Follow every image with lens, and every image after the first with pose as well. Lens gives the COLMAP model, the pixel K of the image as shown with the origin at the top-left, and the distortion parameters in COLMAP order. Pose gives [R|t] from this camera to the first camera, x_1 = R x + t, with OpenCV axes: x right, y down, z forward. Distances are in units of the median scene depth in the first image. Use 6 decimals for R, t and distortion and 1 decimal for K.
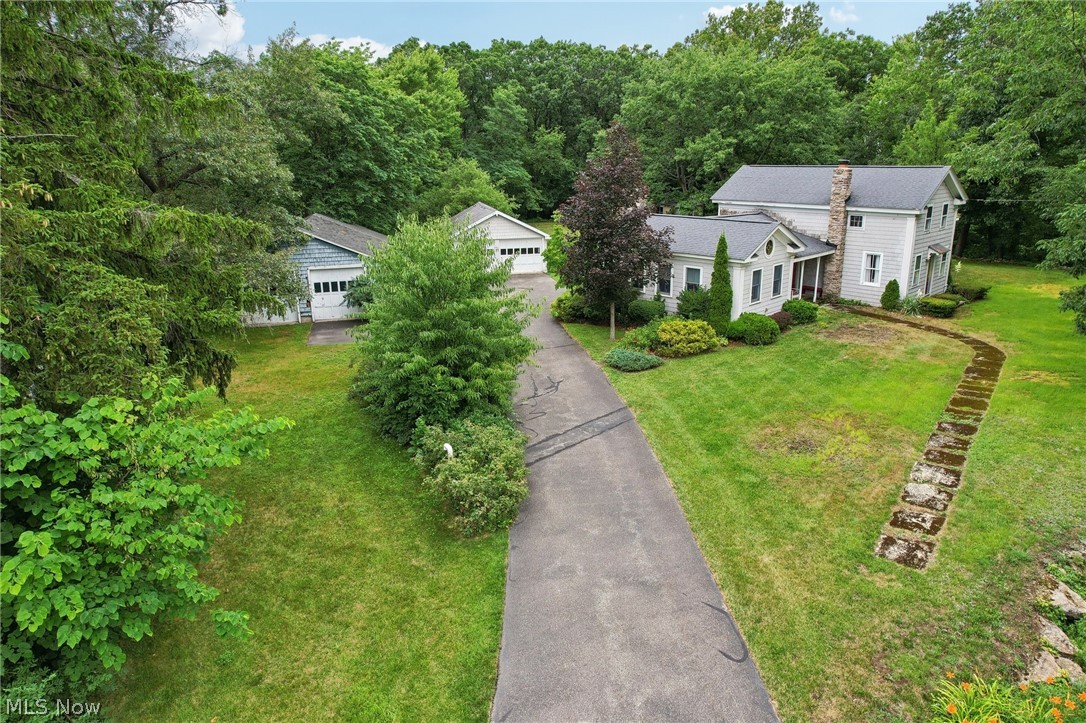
lens RADIAL K [[679.6, 0, 543.0], [0, 679.6, 361.5], [0, 0, 1]] dist [-0.028240, -0.000136]
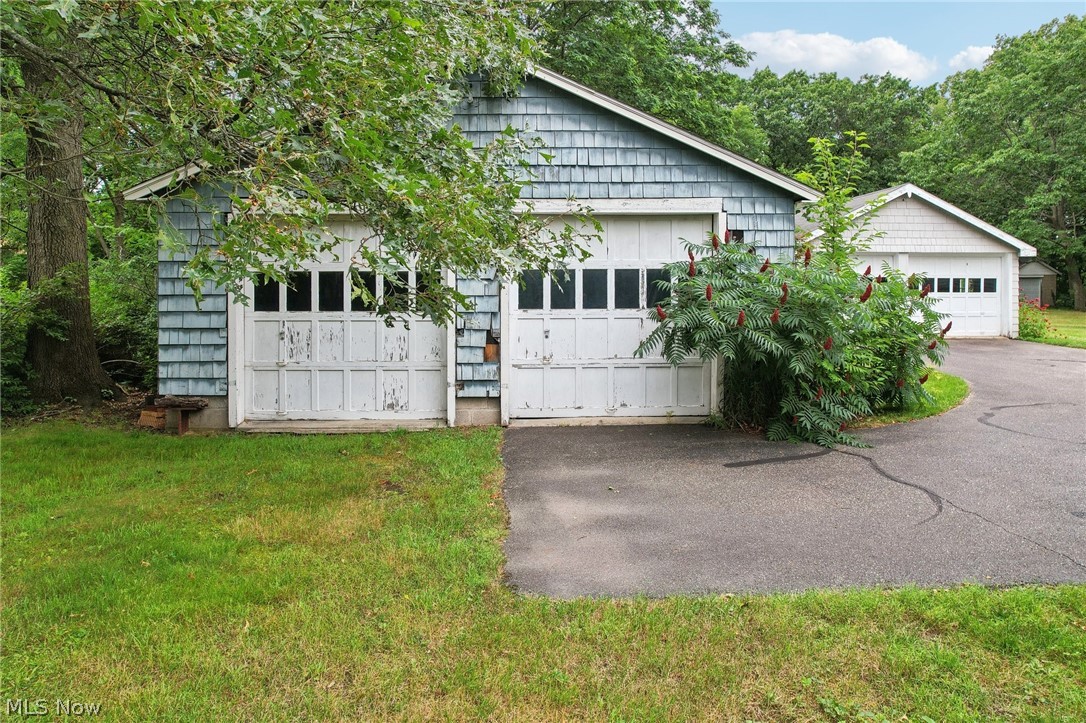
lens RADIAL K [[679.6, 0, 543.0], [0, 679.6, 361.5], [0, 0, 1]] dist [-0.028240, -0.000136]
pose [[0.985058, 0.036280, -0.168360, -0.283126], [-0.064599, 0.984021, -0.165919, -0.040849], [0.159650, 0.174315, 0.971661, 0.756019]]
